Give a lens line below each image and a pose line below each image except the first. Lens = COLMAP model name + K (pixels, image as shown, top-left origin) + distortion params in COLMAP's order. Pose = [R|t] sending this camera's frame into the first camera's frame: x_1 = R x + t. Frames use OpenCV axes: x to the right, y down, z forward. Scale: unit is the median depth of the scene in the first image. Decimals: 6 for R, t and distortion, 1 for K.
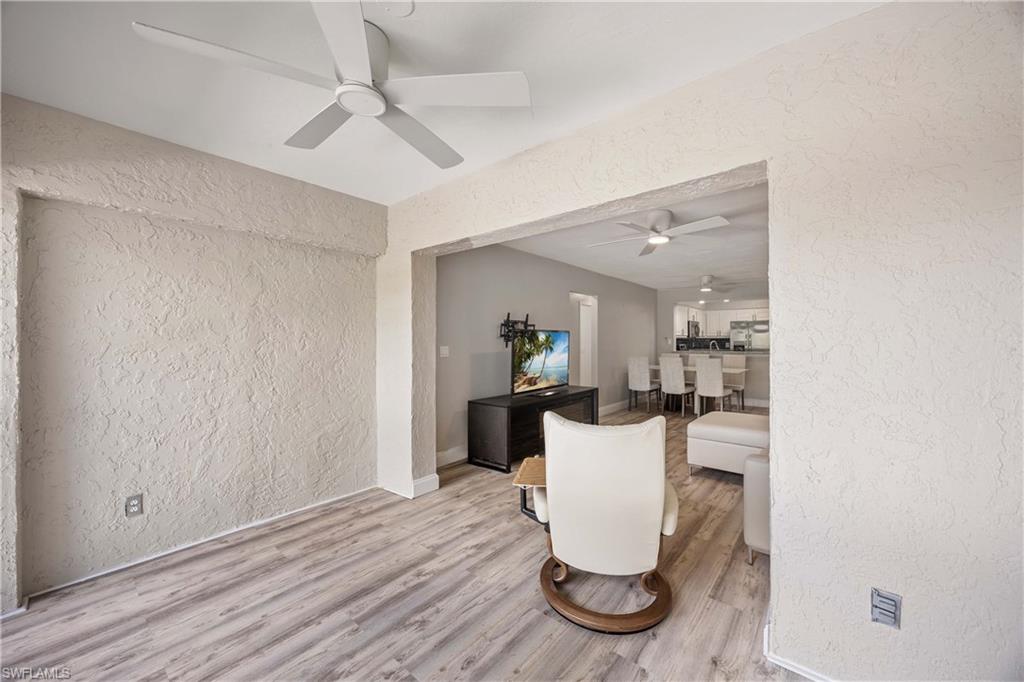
lens RADIAL K [[387.0, 0, 520.2], [0, 387.0, 346.8], [0, 0, 1]] dist [-0.008609, 0.000790]
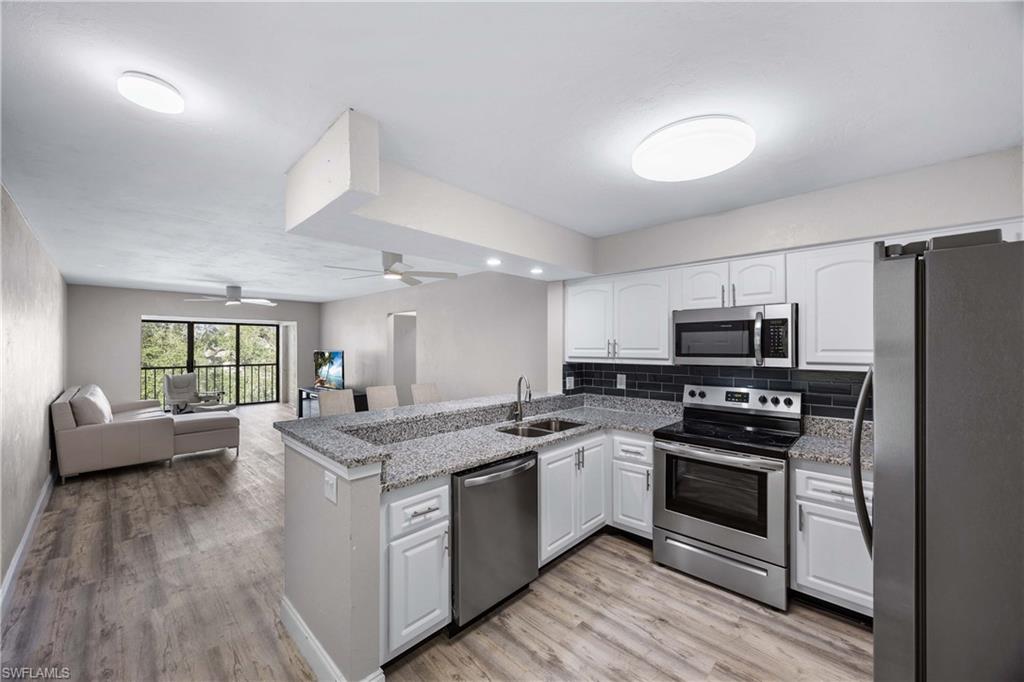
lens RADIAL K [[387.0, 0, 516.4], [0, 387.0, 341.6], [0, 0, 1]] dist [-0.008609, 0.000790]
pose [[-0.057706, -0.003571, -0.998327, 1.685092], [-0.013431, 0.999906, -0.002800, -0.090697], [0.998243, 0.013247, -0.057749, 1.962321]]
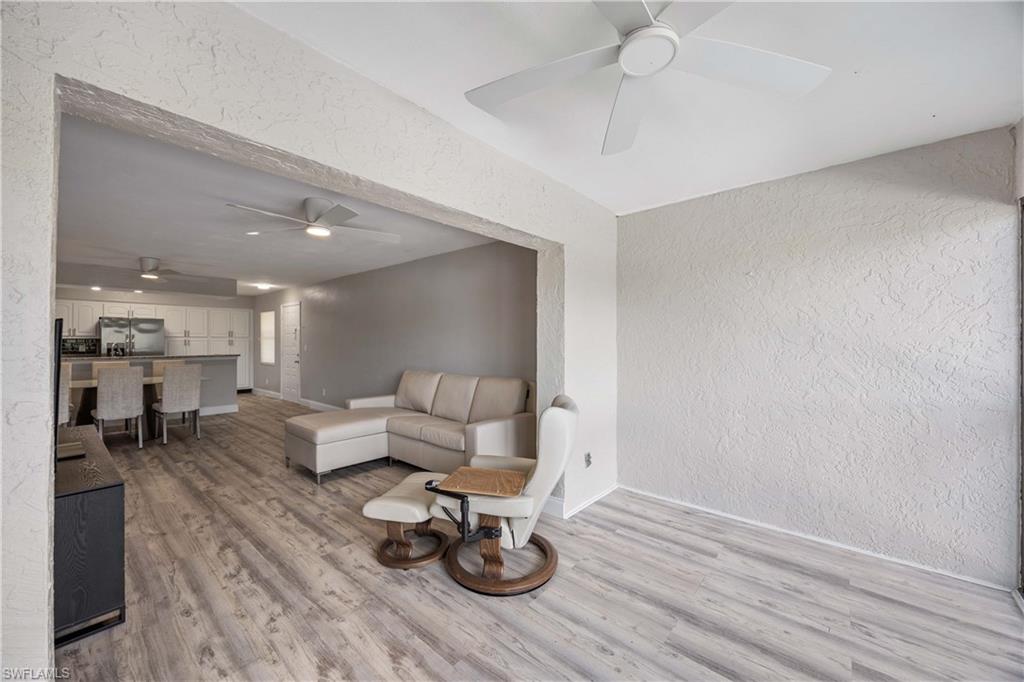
lens RADIAL K [[387.0, 0, 505.5], [0, 387.0, 341.5], [0, 0, 1]] dist [-0.008609, 0.000790]
pose [[0.023609, 0.003186, 0.999716, -0.426759], [0.014617, 0.999887, -0.003532, -0.007838], [-0.999614, 0.014697, 0.023560, 0.441129]]
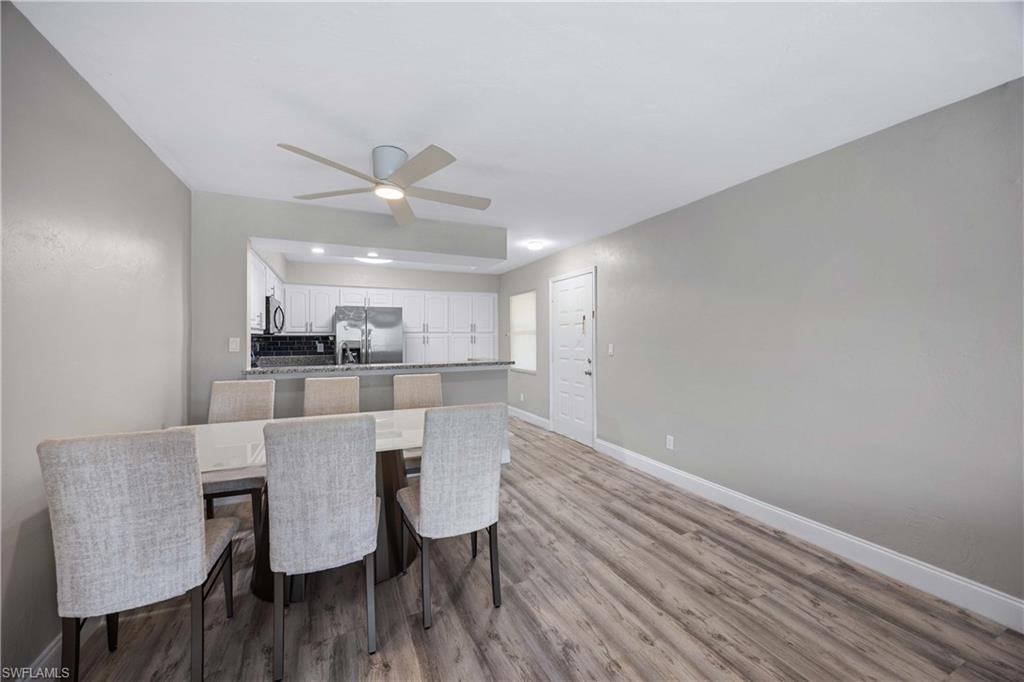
lens RADIAL K [[387.0, 0, 511.4], [0, 387.0, 338.3], [0, 0, 1]] dist [-0.008609, 0.000790]
pose [[0.440457, 0.000267, 0.897774, 0.352515], [0.017804, 0.999801, -0.009032, -0.021488], [-0.897597, 0.019962, 0.440365, 1.203691]]
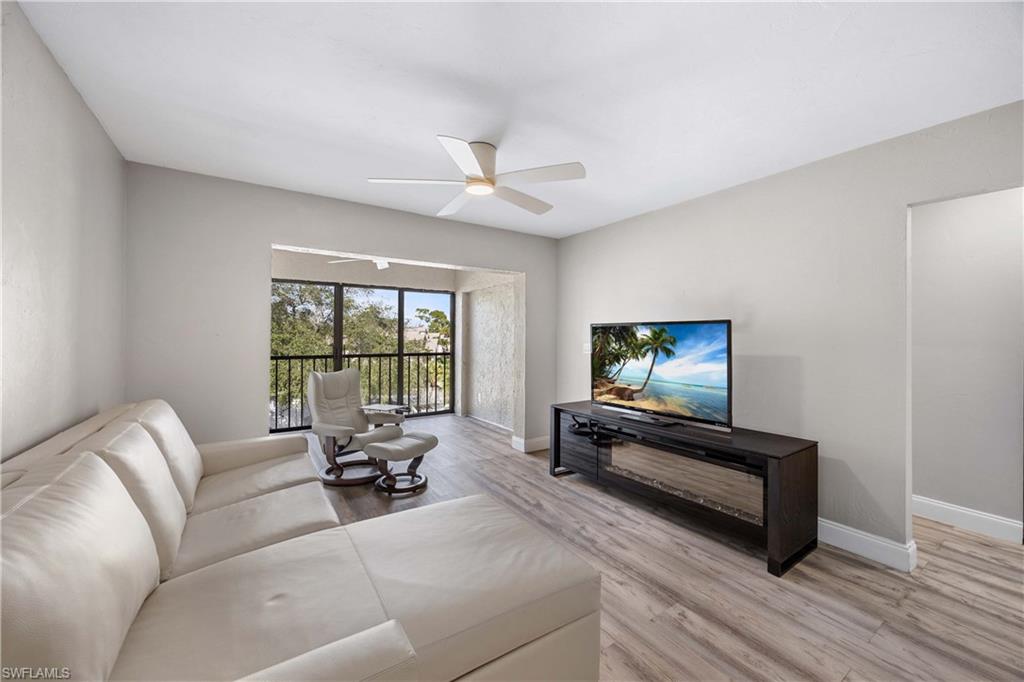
lens RADIAL K [[387.0, 0, 512.9], [0, 387.0, 331.6], [0, 0, 1]] dist [-0.008609, 0.000790]
pose [[-0.272807, -0.009250, -0.962024, 0.802859], [-0.015489, 0.999866, -0.005222, -0.021390], [0.961944, 0.013476, -0.272913, 1.007629]]
